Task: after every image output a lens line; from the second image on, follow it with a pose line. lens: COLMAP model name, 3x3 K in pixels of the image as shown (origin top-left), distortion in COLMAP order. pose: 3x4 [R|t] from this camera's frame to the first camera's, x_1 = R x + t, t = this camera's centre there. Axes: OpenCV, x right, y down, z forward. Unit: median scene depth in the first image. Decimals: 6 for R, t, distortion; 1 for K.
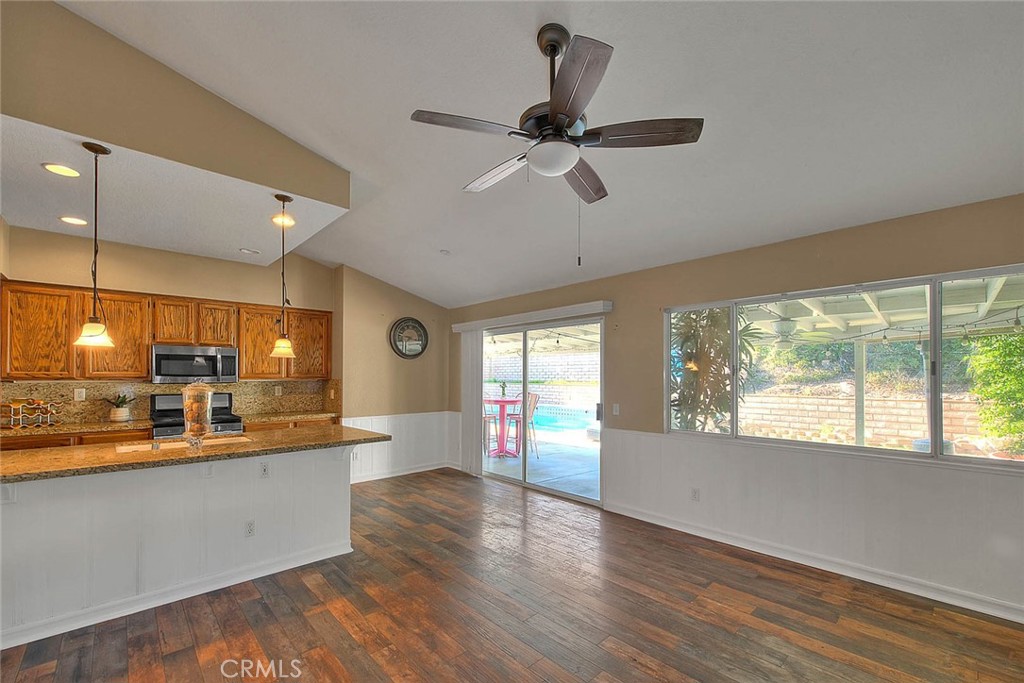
lens RADIAL K [[420.9, 0, 512.2], [0, 420.9, 374.7], [0, 0, 1]] dist [-0.008148, -0.000242]
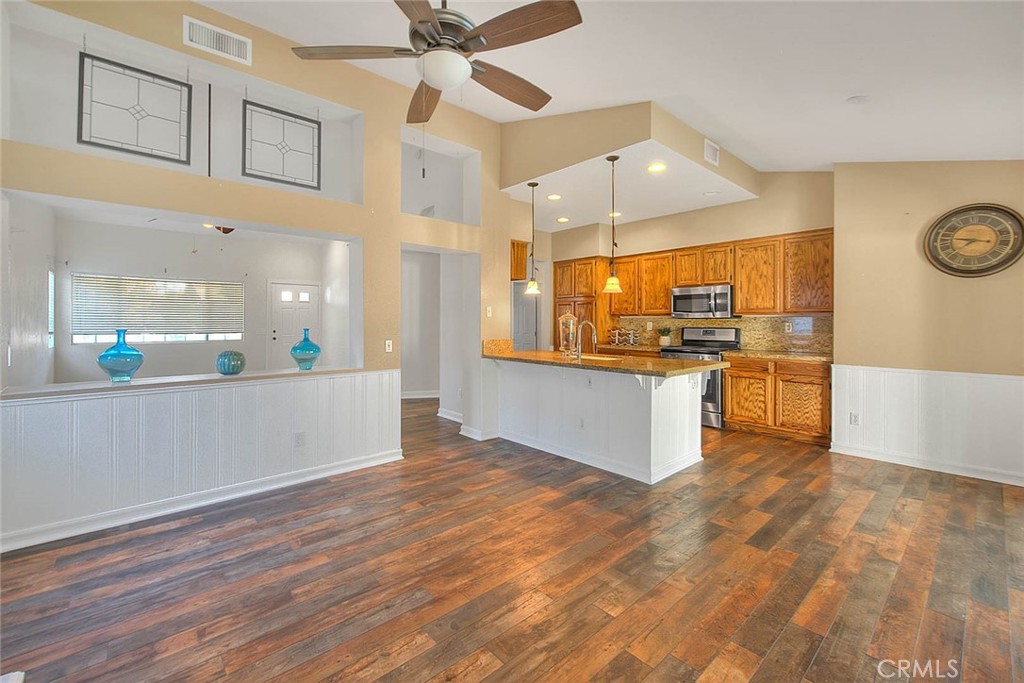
lens RADIAL K [[427.4, 0, 507.3], [0, 427.4, 323.7], [0, 0, 1]] dist [-0.001510, -0.000338]
pose [[-0.030813, 0.006818, -0.999502, 0.442776], [0.004388, 0.999968, 0.006686, 0.024289], [0.999516, -0.004180, -0.030842, 0.487488]]
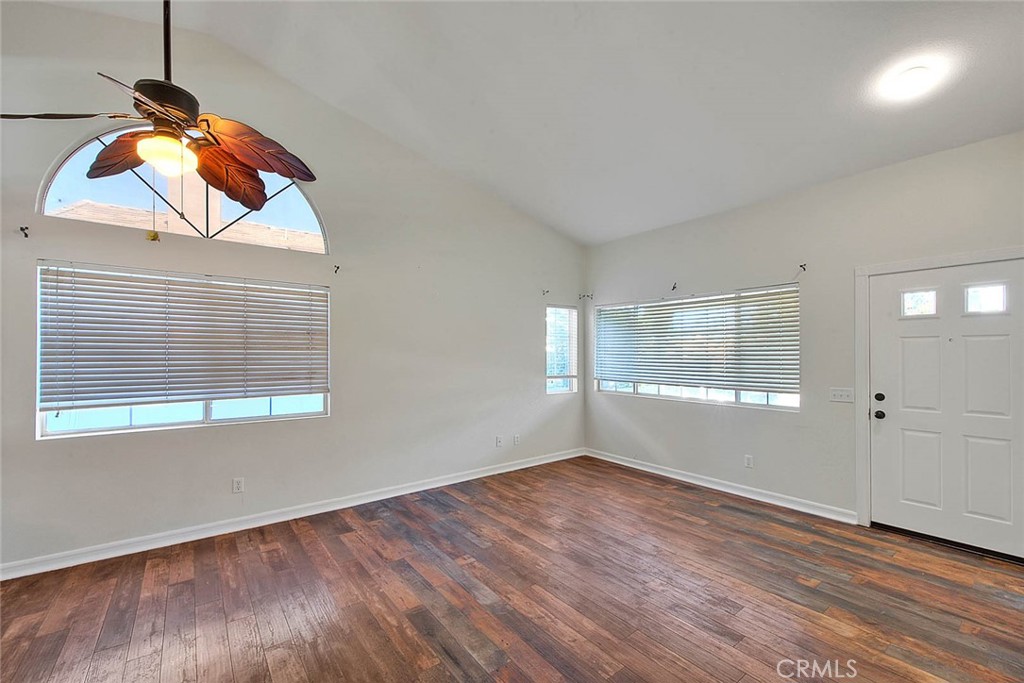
lens RADIAL K [[422.6, 0, 513.0], [0, 422.6, 350.3], [0, 0, 1]] dist [-0.000207, -0.000289]
pose [[-0.995290, -0.000465, 0.096936, -0.841467], [-0.001980, 0.999877, -0.015528, -0.000404], [-0.096917, -0.015647, -0.995169, 0.190959]]
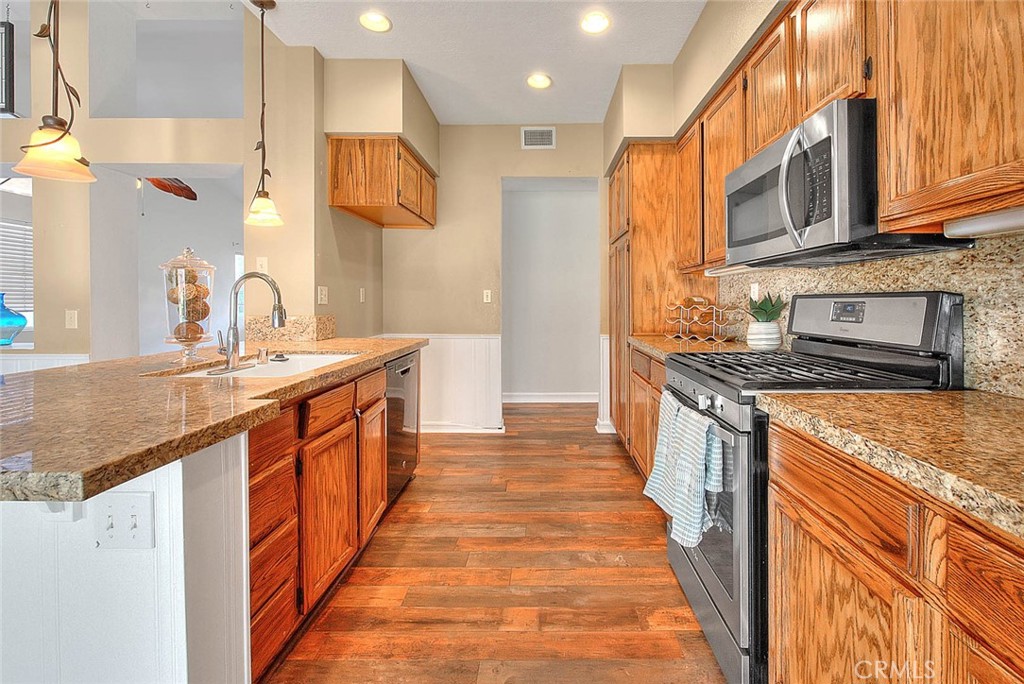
lens RADIAL K [[445.0, 0, 534.5], [0, 445.0, 302.7], [0, 0, 1]] dist [-0.000692, -0.000178]
pose [[-0.686885, 0.002995, -0.726760, -0.361815], [0.003524, 0.999993, 0.000791, 0.051871], [0.726757, -0.002018, -0.686891, 1.072753]]
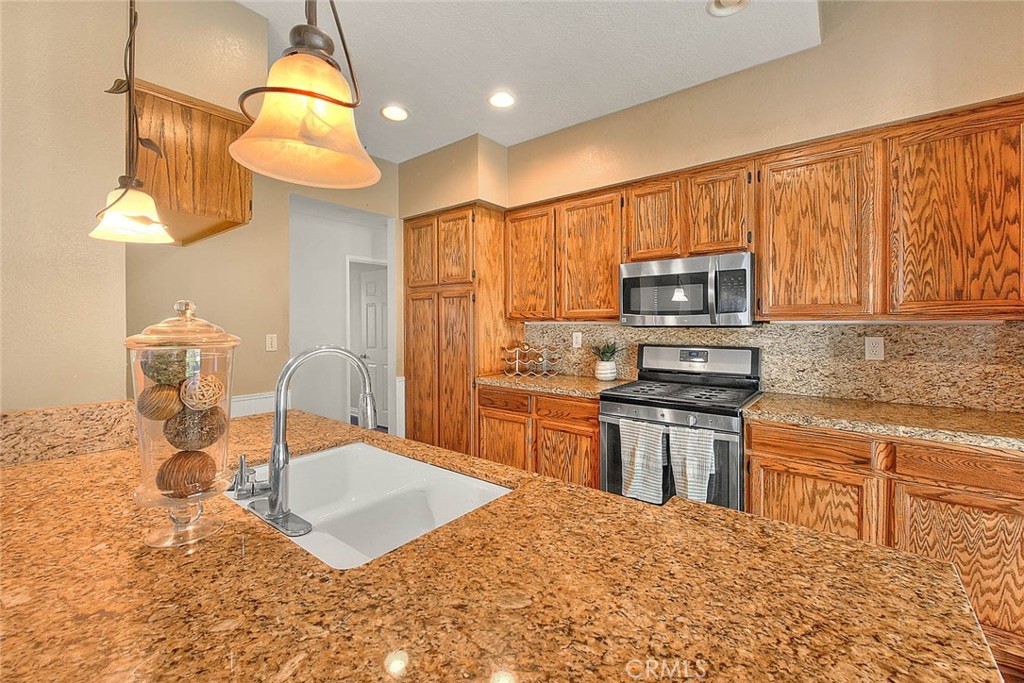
lens RADIAL K [[430.6, 0, 518.9], [0, 430.6, 323.9], [0, 0, 1]] dist [-0.001701, -0.000715]
pose [[0.153310, 0.002268, -0.988176, -0.231003], [0.006881, 0.999971, 0.003363, 0.012720], [0.988154, -0.007315, 0.153290, 0.691099]]
